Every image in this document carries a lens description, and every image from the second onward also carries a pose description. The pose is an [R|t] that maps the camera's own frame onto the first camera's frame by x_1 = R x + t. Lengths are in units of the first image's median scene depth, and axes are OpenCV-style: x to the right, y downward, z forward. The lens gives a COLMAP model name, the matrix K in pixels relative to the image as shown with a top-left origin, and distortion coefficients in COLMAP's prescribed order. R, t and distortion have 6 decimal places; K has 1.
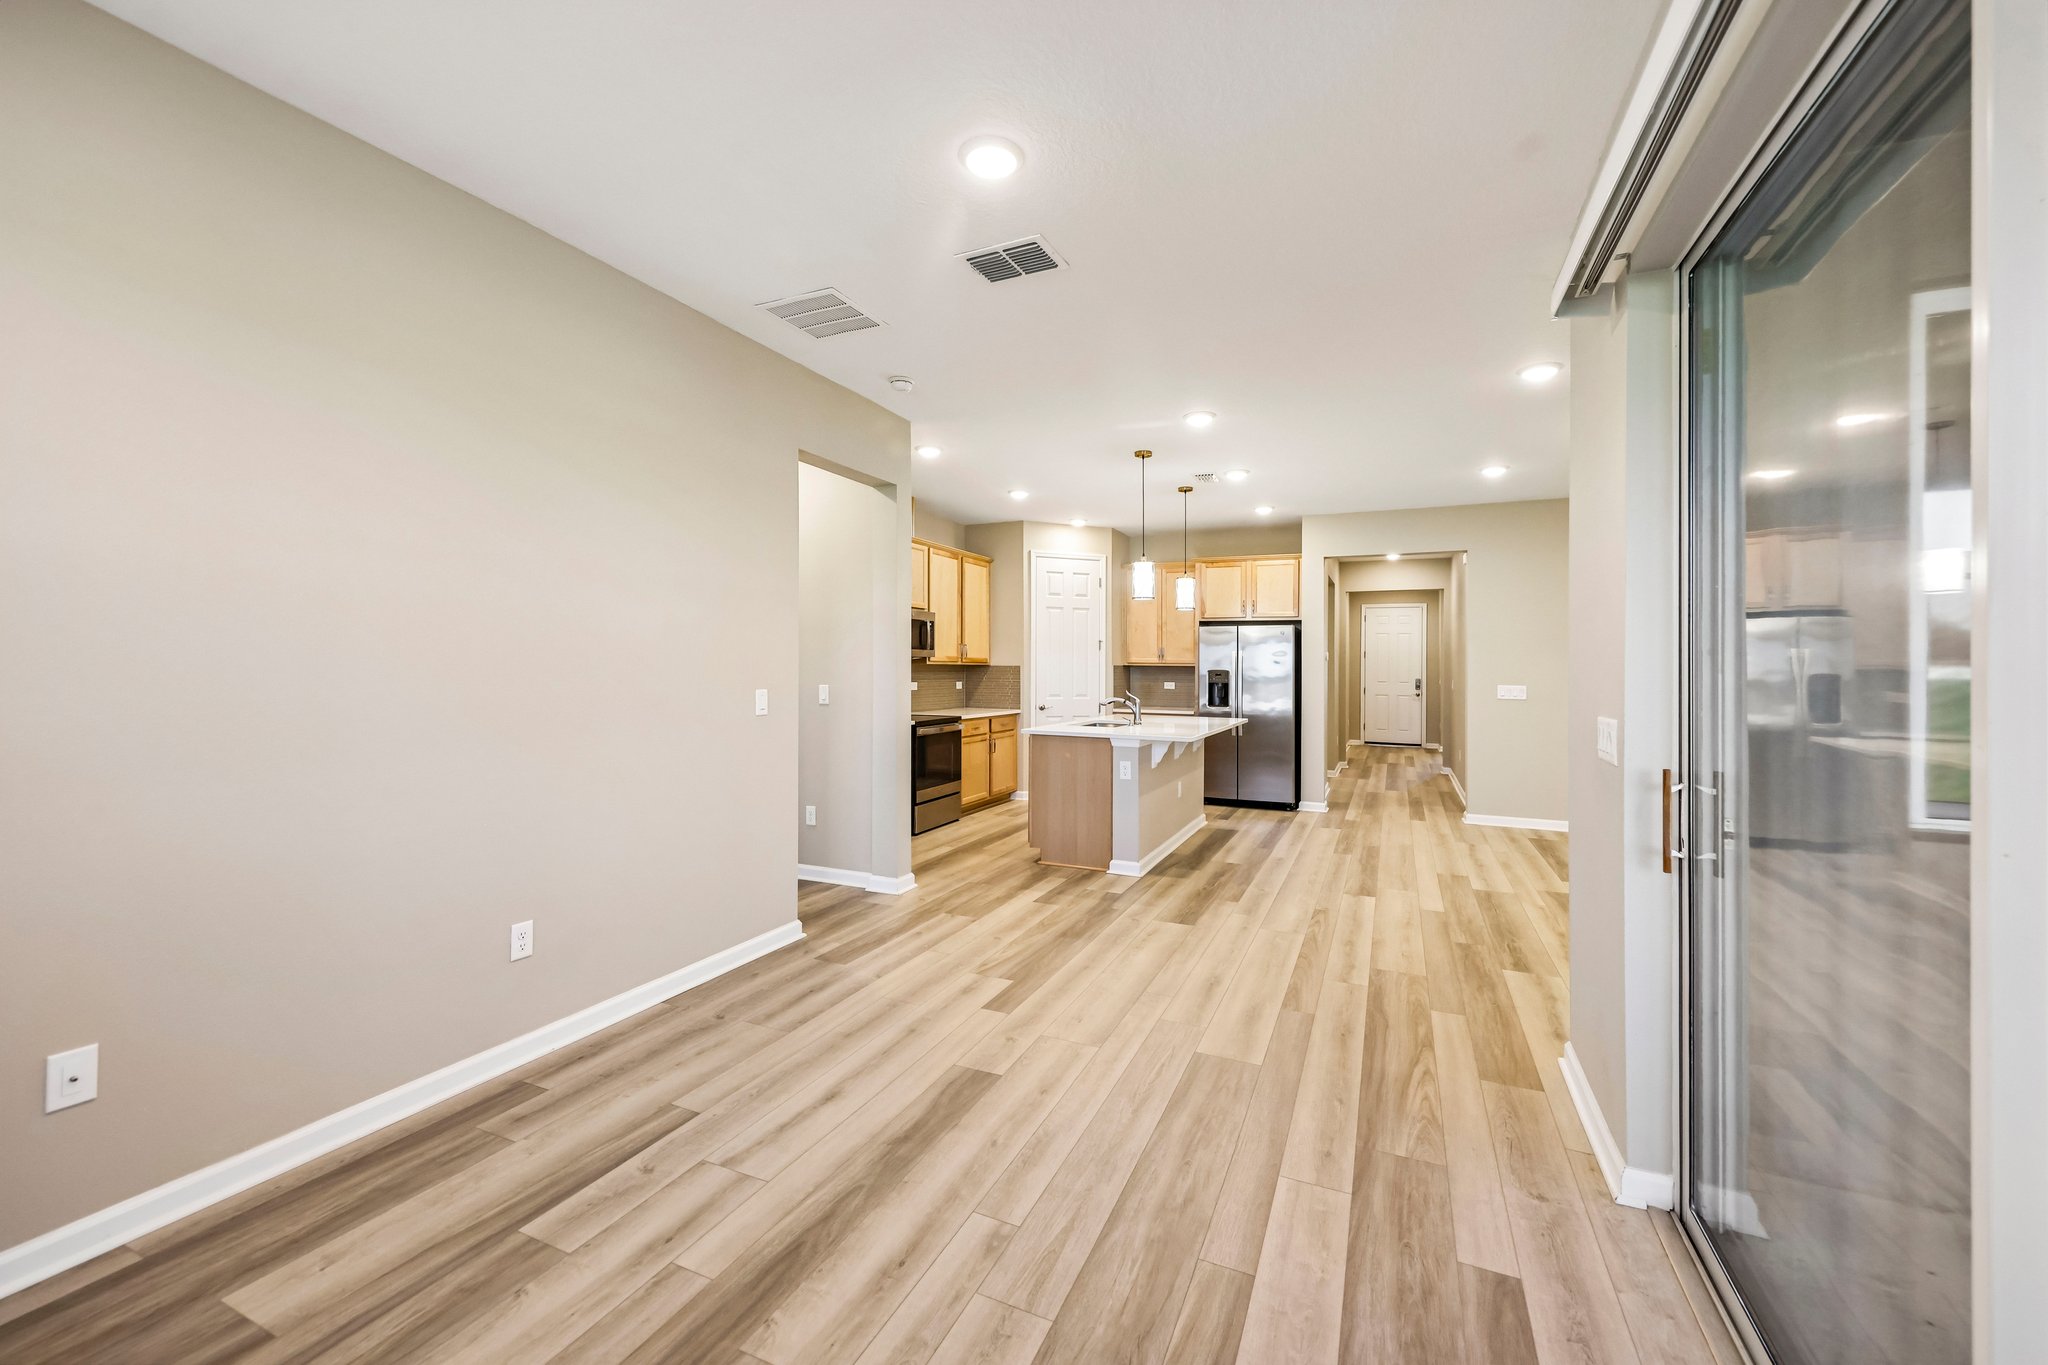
lens RADIAL K [[821.4, 0, 1023.7], [0, 821.4, 667.6], [0, 0, 1]] dist [0.010664, -0.005573]
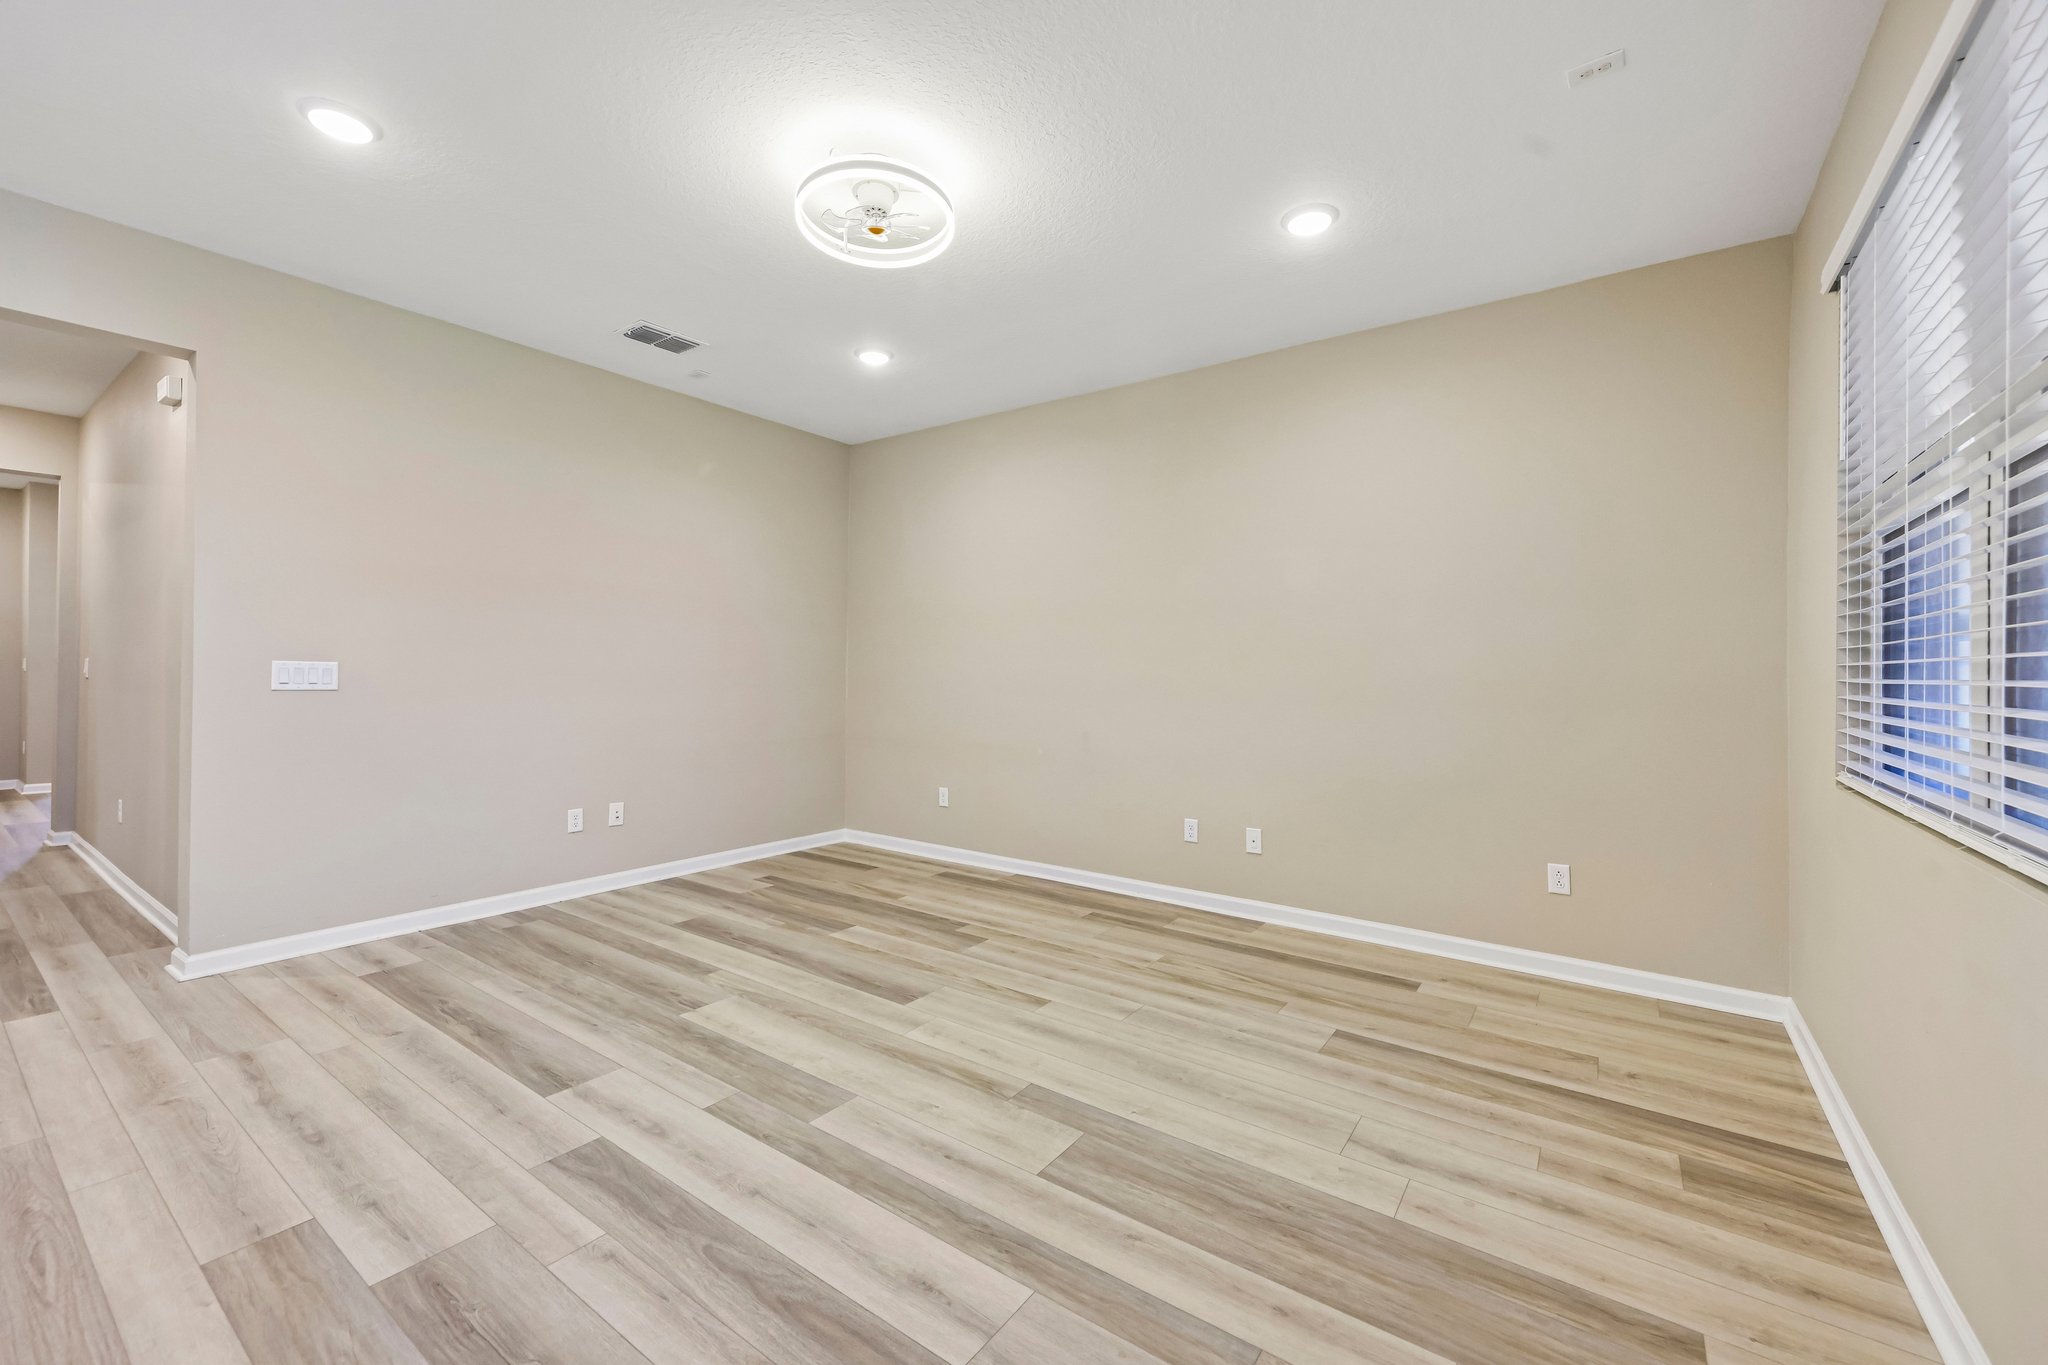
lens RADIAL K [[821.4, 0, 1023.7], [0, 821.4, 667.6], [0, 0, 1]] dist [0.010664, -0.005573]
pose [[0.193308, -0.001905, 0.981136, 0.186735], [-0.011402, 0.999926, 0.004188, 0.017756], [-0.981072, -0.011996, 0.193272, 0.458539]]
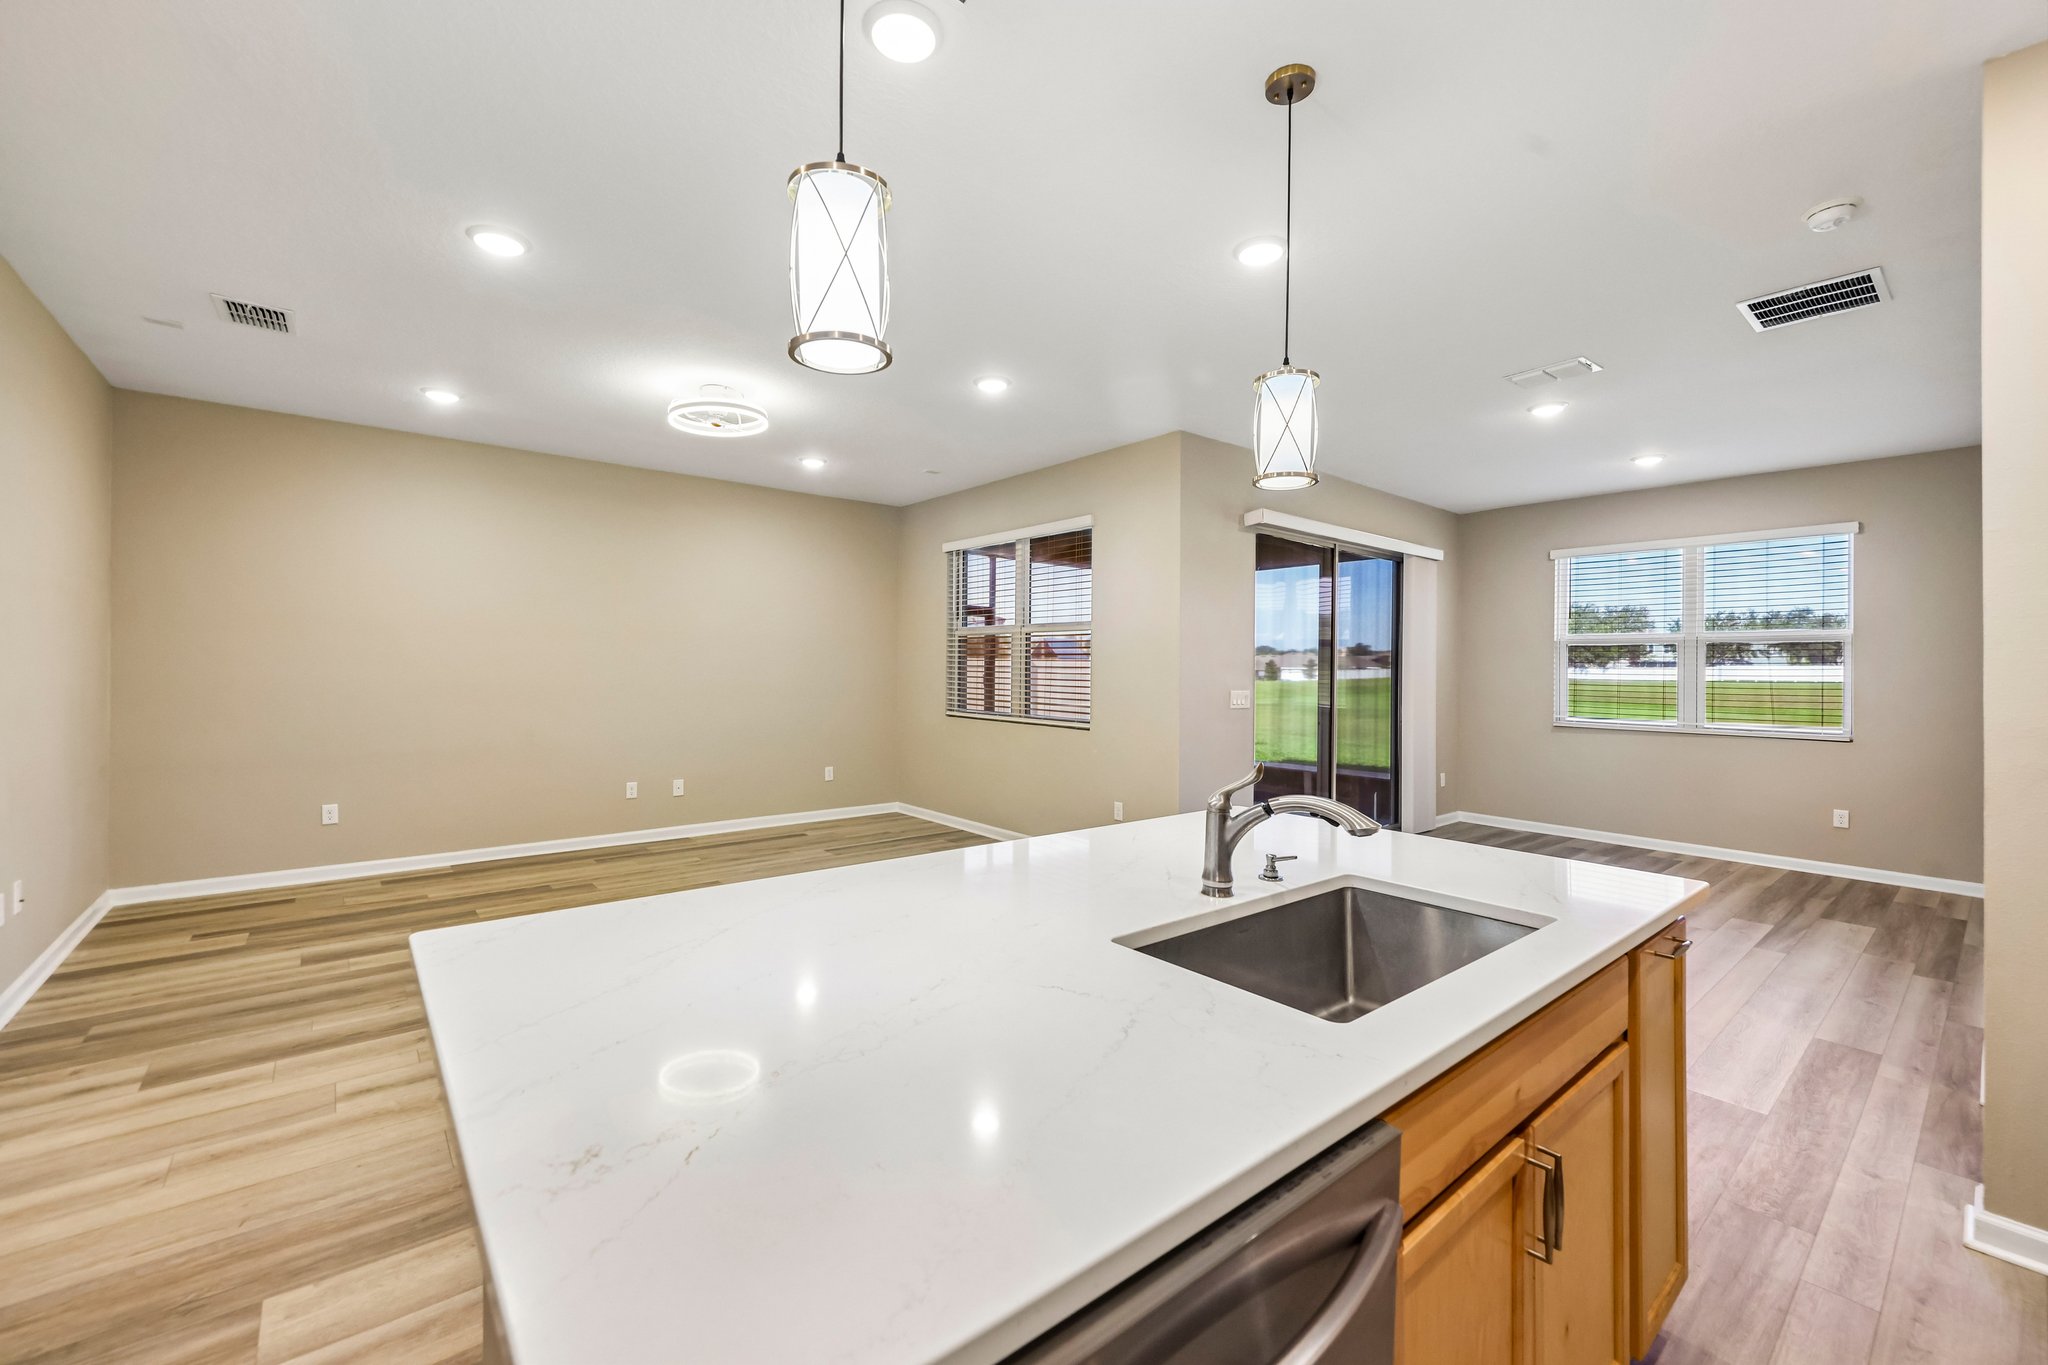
lens RADIAL K [[821.4, 0, 1023.7], [0, 821.4, 667.6], [0, 0, 1]] dist [0.010664, -0.005573]
pose [[-0.900379, -0.016458, 0.434796, 0.067840], [-0.017298, 0.999848, 0.002026, 0.002042], [-0.434763, -0.005696, -0.900527, 1.011078]]
